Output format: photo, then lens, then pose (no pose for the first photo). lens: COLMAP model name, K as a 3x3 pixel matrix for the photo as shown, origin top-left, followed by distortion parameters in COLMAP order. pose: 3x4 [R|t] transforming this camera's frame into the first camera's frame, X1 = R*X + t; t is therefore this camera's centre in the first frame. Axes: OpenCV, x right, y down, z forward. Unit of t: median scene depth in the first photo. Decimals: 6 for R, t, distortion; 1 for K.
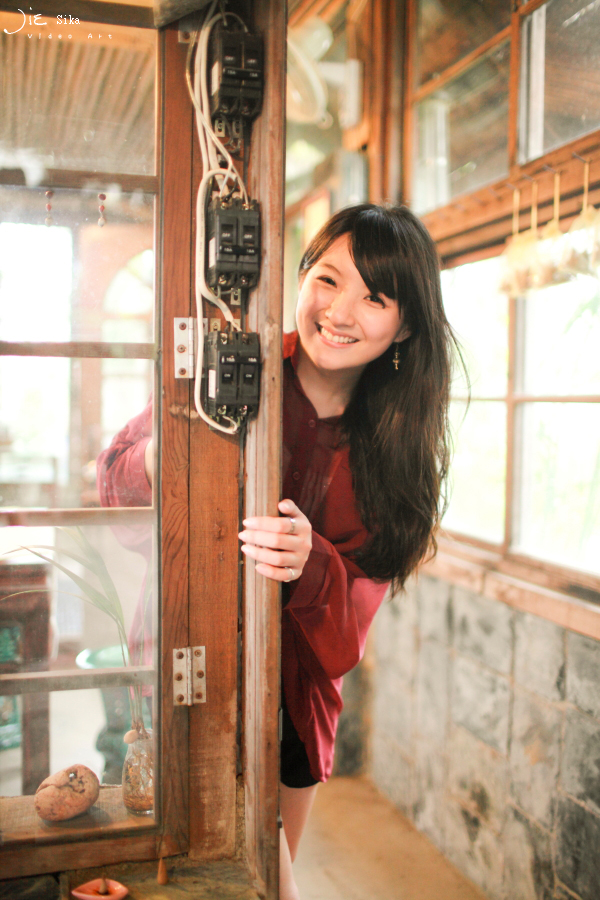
lens RADIAL K [[870.5, 0, 300.0], [0, 870.5, 450.0], [0, 0, 1]] dist [-0.103134, 0.126016]
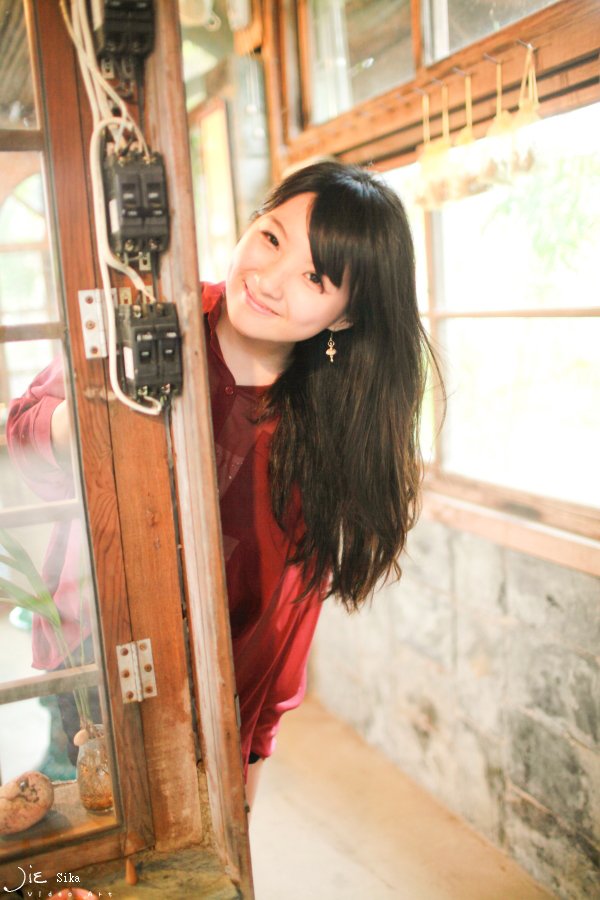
lens RADIAL K [[870.5, 0, 300.0], [0, 870.5, 450.0], [0, 0, 1]] dist [-0.103134, 0.126016]
pose [[0.991420, -0.093430, 0.091415, -0.014493], [0.082433, 0.989650, 0.117462, -0.073747], [-0.101444, -0.108919, 0.988861, 0.074684]]
